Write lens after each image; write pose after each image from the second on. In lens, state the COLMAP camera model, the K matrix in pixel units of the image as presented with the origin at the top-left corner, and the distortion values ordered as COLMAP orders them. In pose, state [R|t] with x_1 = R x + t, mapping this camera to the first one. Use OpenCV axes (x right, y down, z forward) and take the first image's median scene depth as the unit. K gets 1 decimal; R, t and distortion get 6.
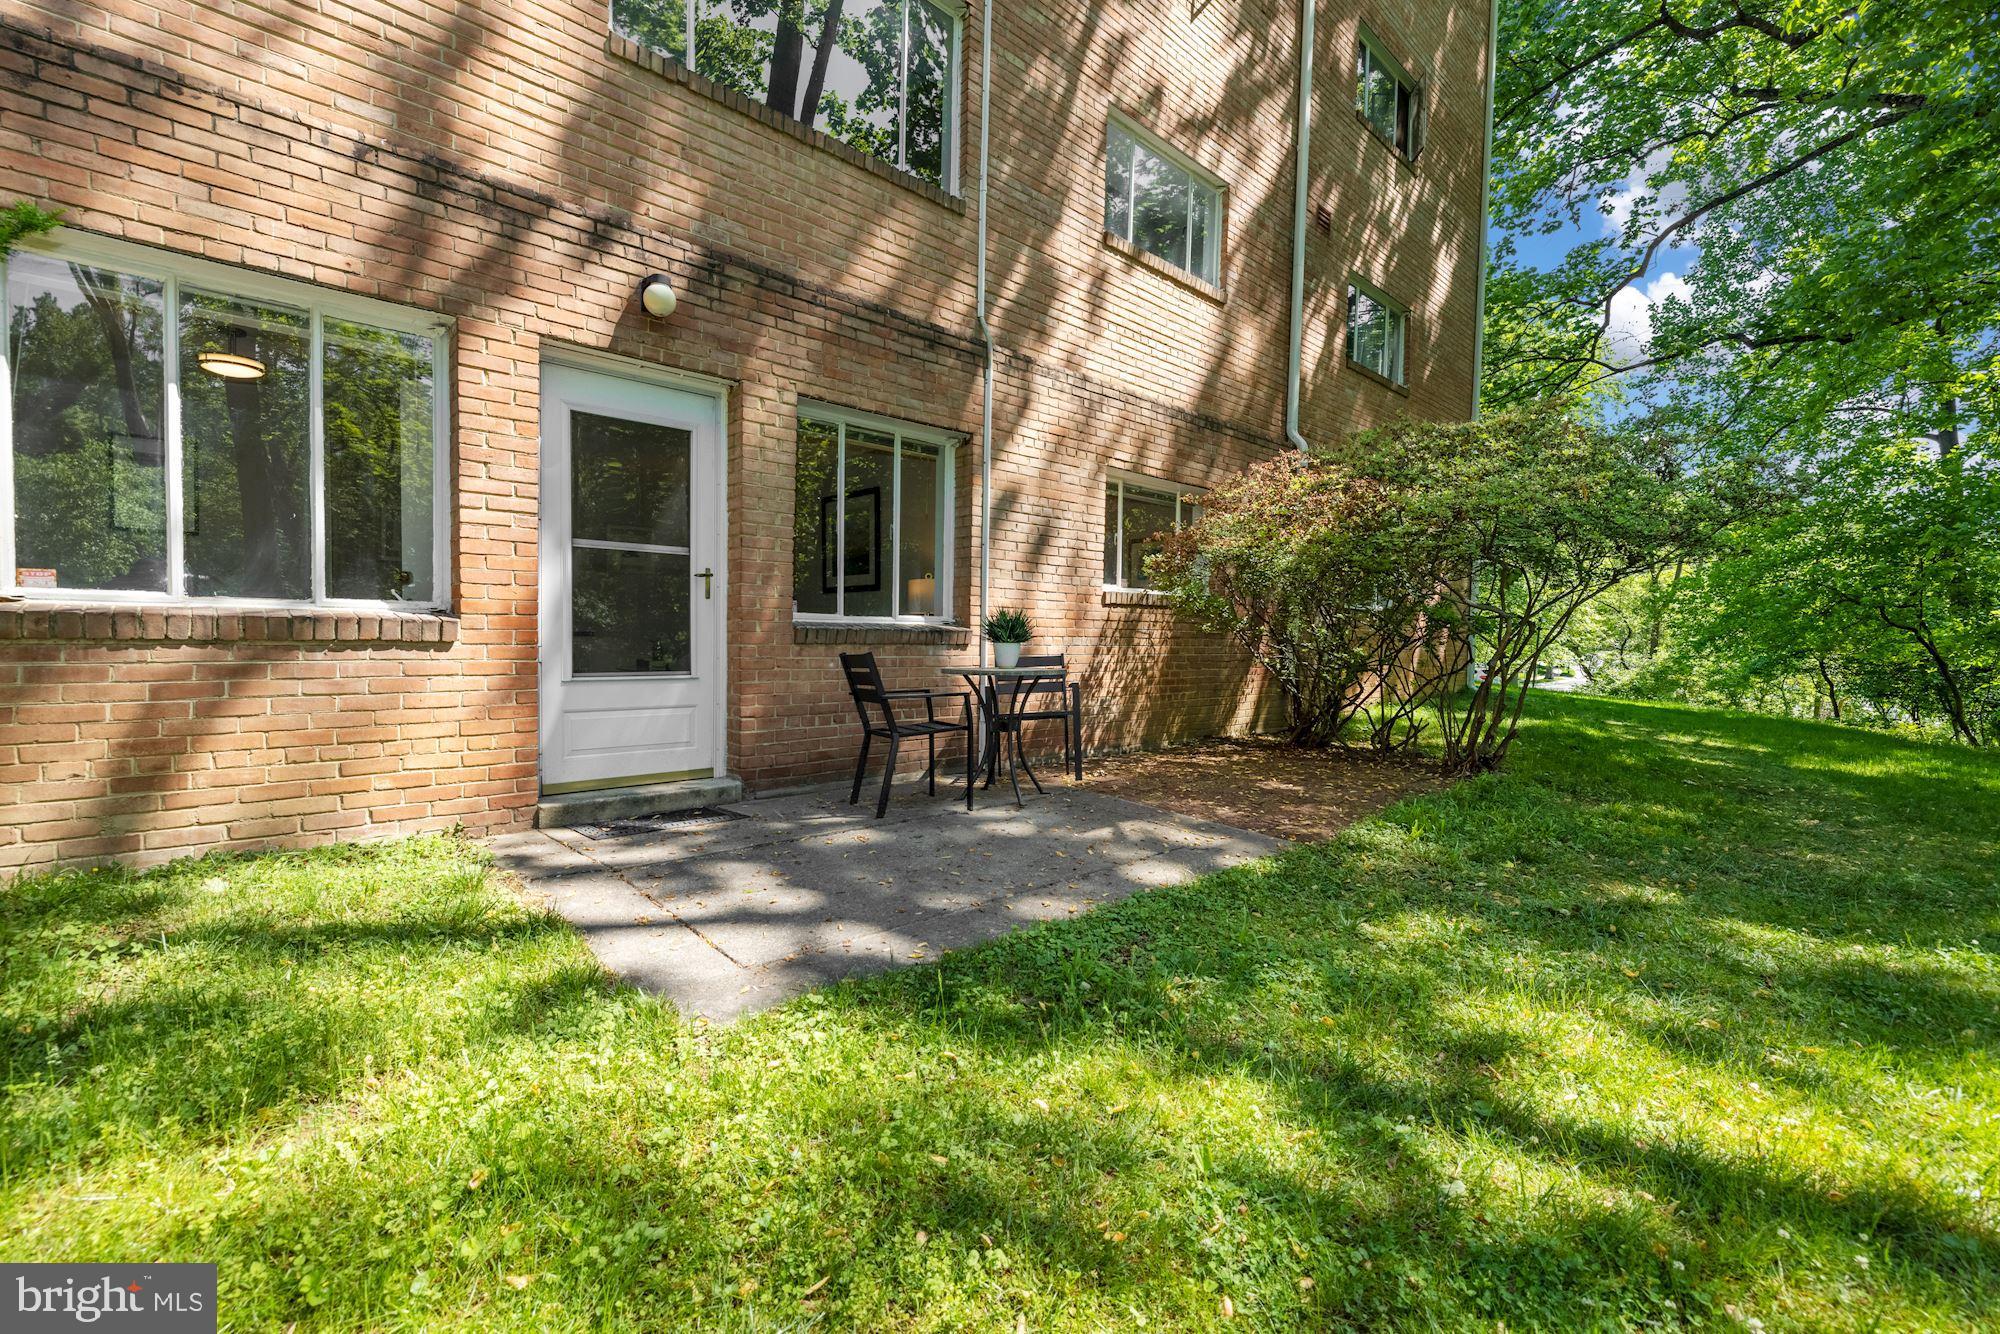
lens RADIAL K [[877.3, 0, 1000.0], [0, 877.3, 667.0], [0, 0, 1]] dist [-0.000651, 0.000090]
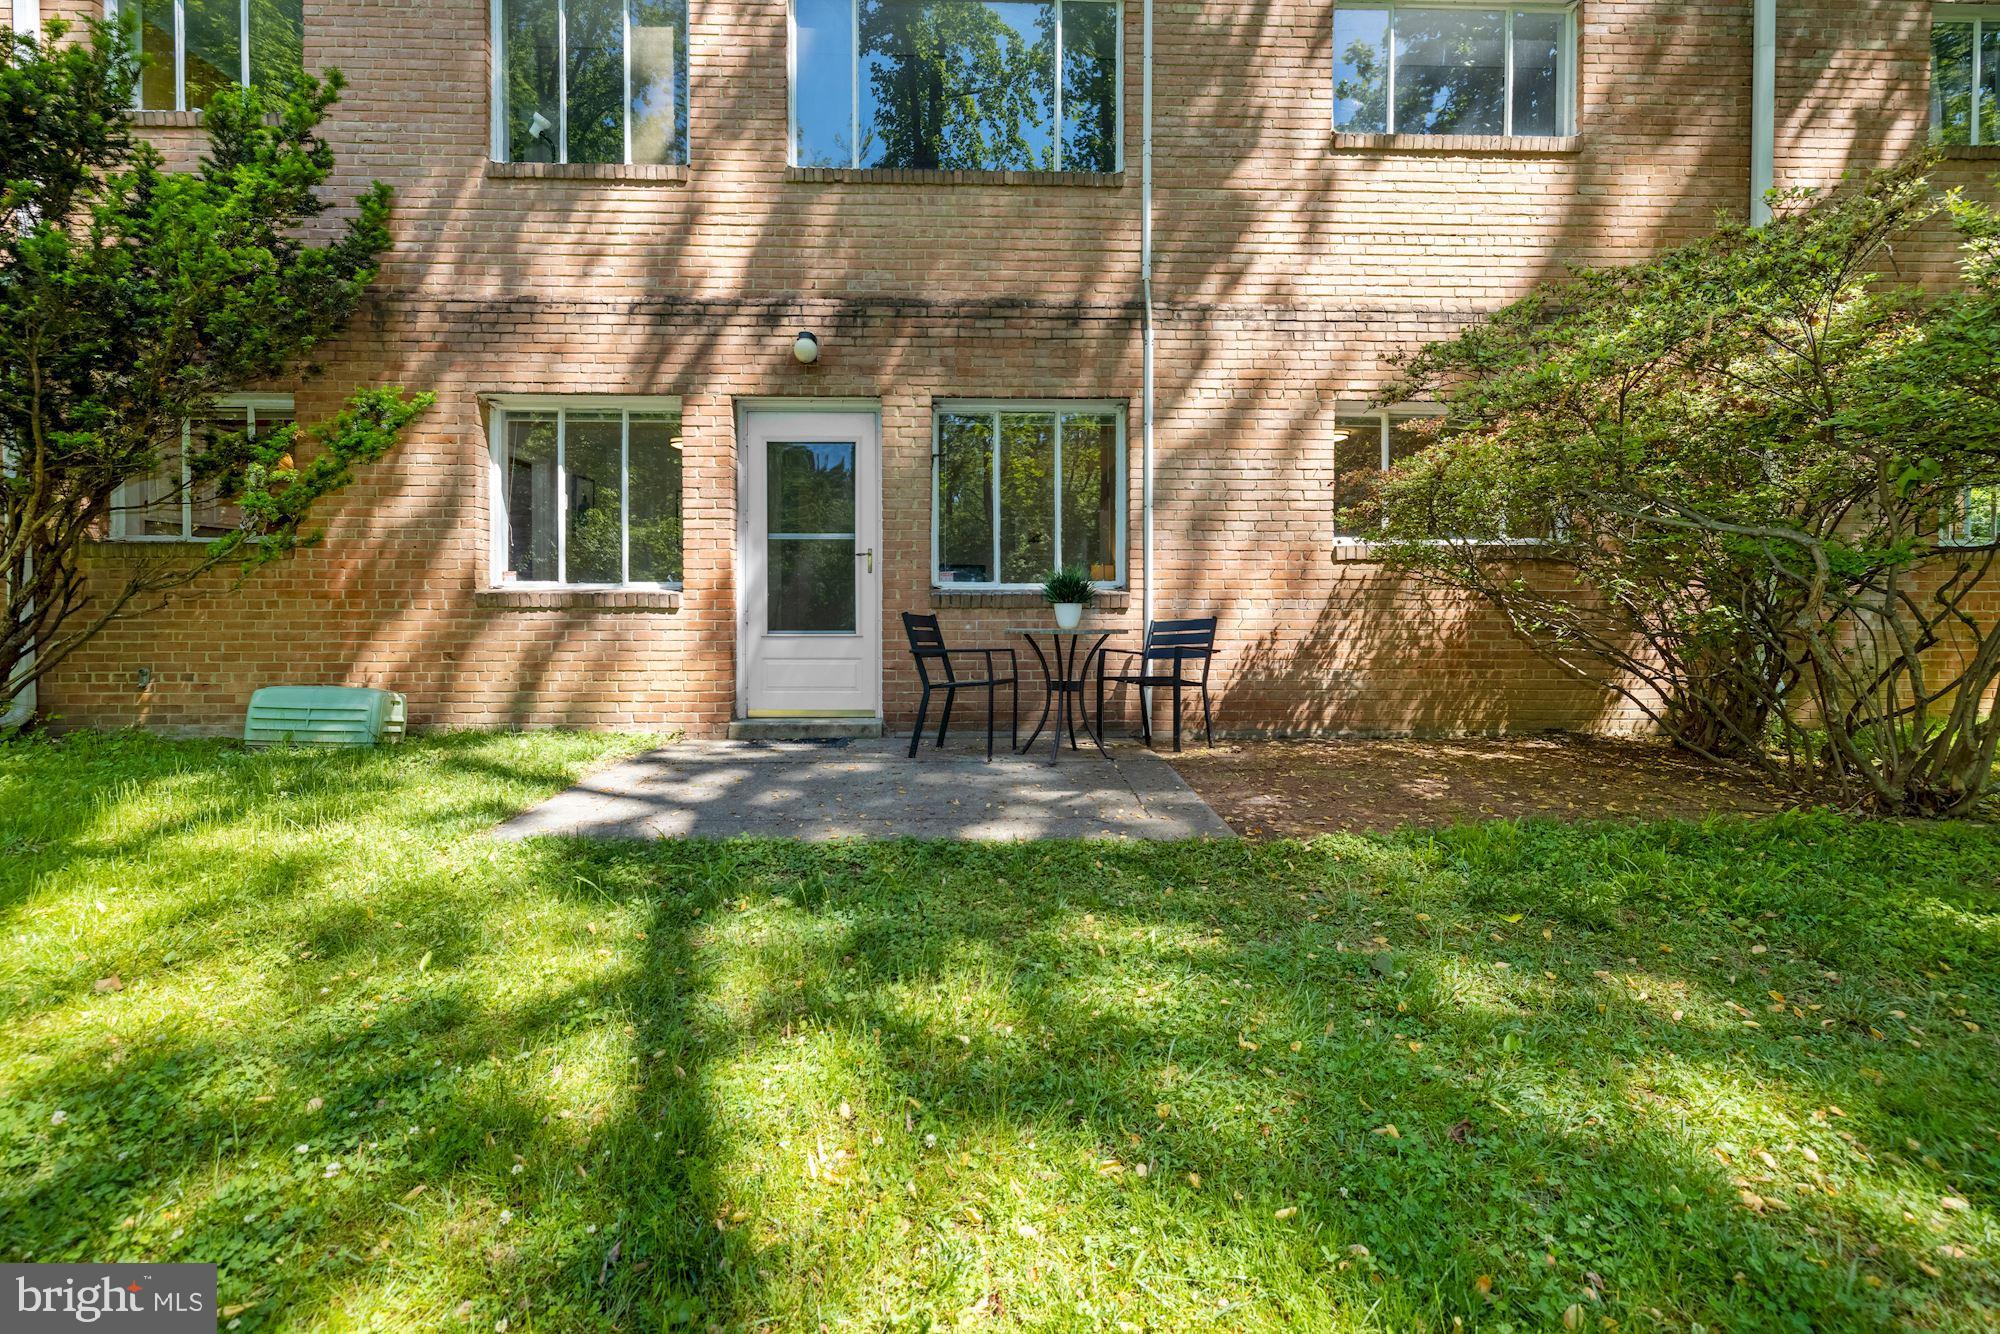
lens RADIAL K [[856.0, 0, 998.8], [0, 856.0, 627.1], [0, 0, 1]] dist [0.000373, 0.000045]
pose [[0.733102, -0.007639, -0.680076, 0.551792], [-0.014495, 0.999534, -0.026852, 0.025406], [0.679965, 0.029543, 0.732649, 0.202184]]
